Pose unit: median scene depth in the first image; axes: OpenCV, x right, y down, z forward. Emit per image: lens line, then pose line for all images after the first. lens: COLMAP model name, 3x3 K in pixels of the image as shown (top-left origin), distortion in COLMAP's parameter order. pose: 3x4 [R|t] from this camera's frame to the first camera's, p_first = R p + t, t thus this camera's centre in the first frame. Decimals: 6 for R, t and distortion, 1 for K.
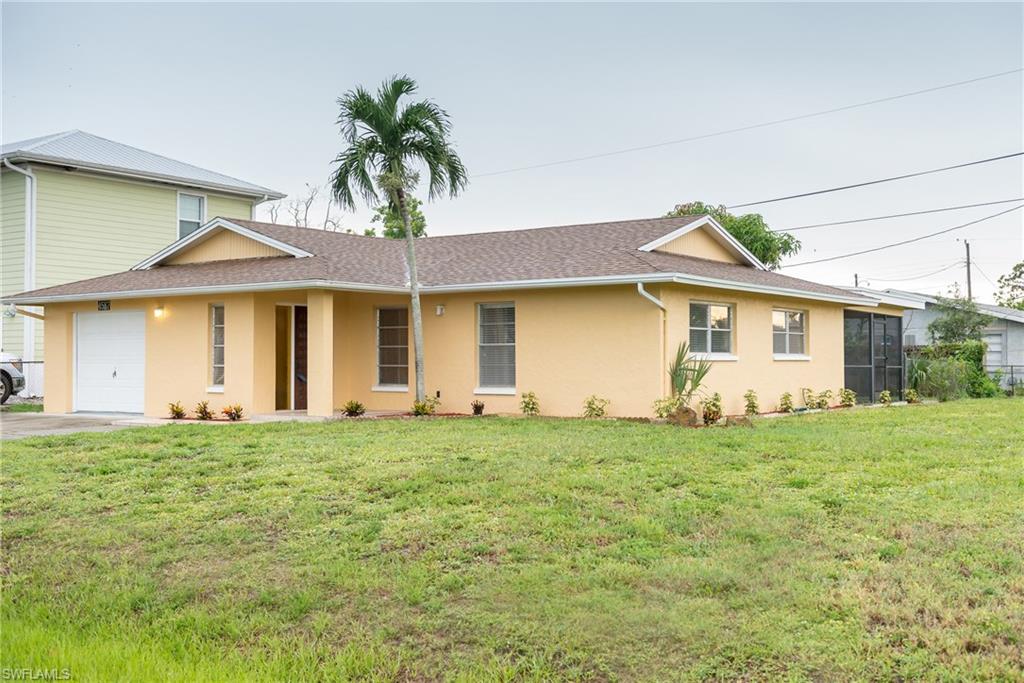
lens RADIAL K [[981.3, 0, 520.0], [0, 981.3, 338.2], [0, 0, 1]] dist [0.012286, 0.000000]
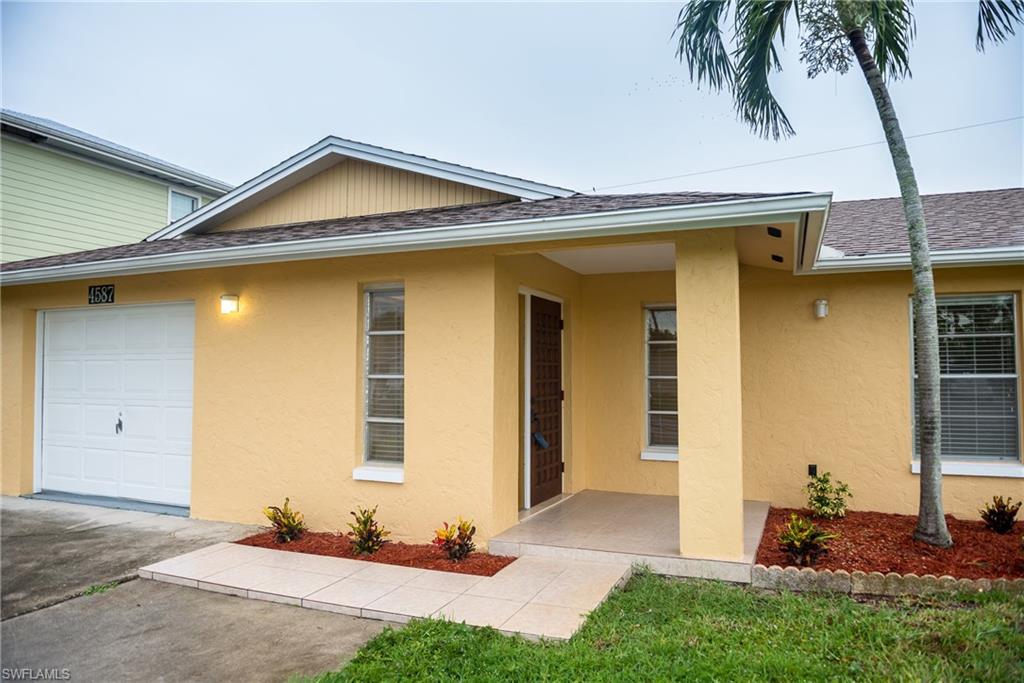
lens RADIAL K [[685.0, 0, 511.2], [0, 685.0, 347.2], [0, 0, 1]] dist [-0.044731, 0.000433]
pose [[0.981216, 0.011472, 0.192569, -0.307805], [-0.007510, 0.999745, -0.021295, 0.000516], [-0.192764, 0.019449, 0.981052, 0.673925]]
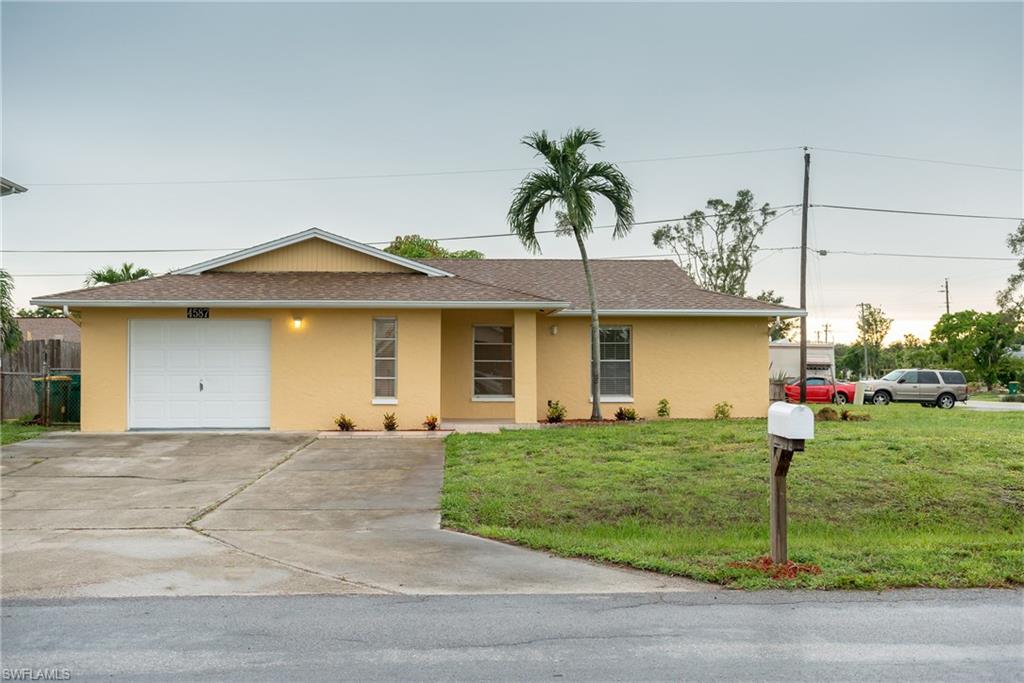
lens RADIAL K [[952.8, 0, 436.5], [0, 952.8, 349.7], [0, 0, 1]] dist [-0.007732, 0.000000]
pose [[0.837429, 0.017666, 0.546260, -0.799172], [-0.015536, 0.999843, -0.008518, 0.006164], [-0.546325, -0.001353, 0.837572, 0.138122]]
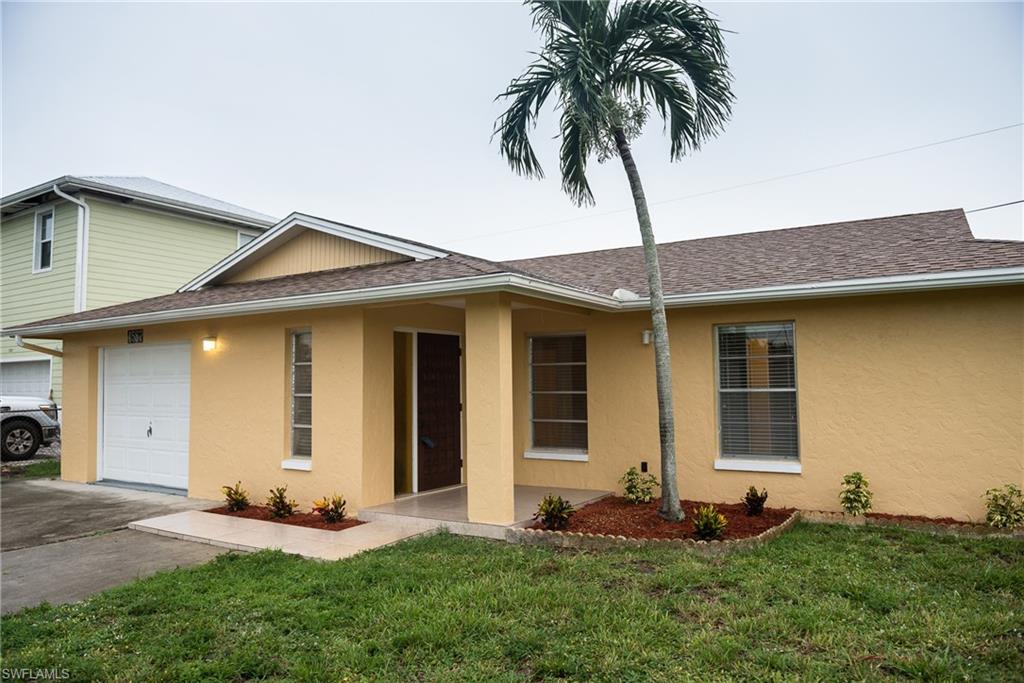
lens RADIAL K [[685.0, 0, 503.0], [0, 685.0, 346.5], [0, 0, 1]] dist [-0.044731, 0.000433]
pose [[0.999223, -0.005449, 0.039045, -0.192169], [0.006915, 0.999273, -0.037494, -0.006041], [-0.038812, 0.037734, 0.998534, 0.548814]]
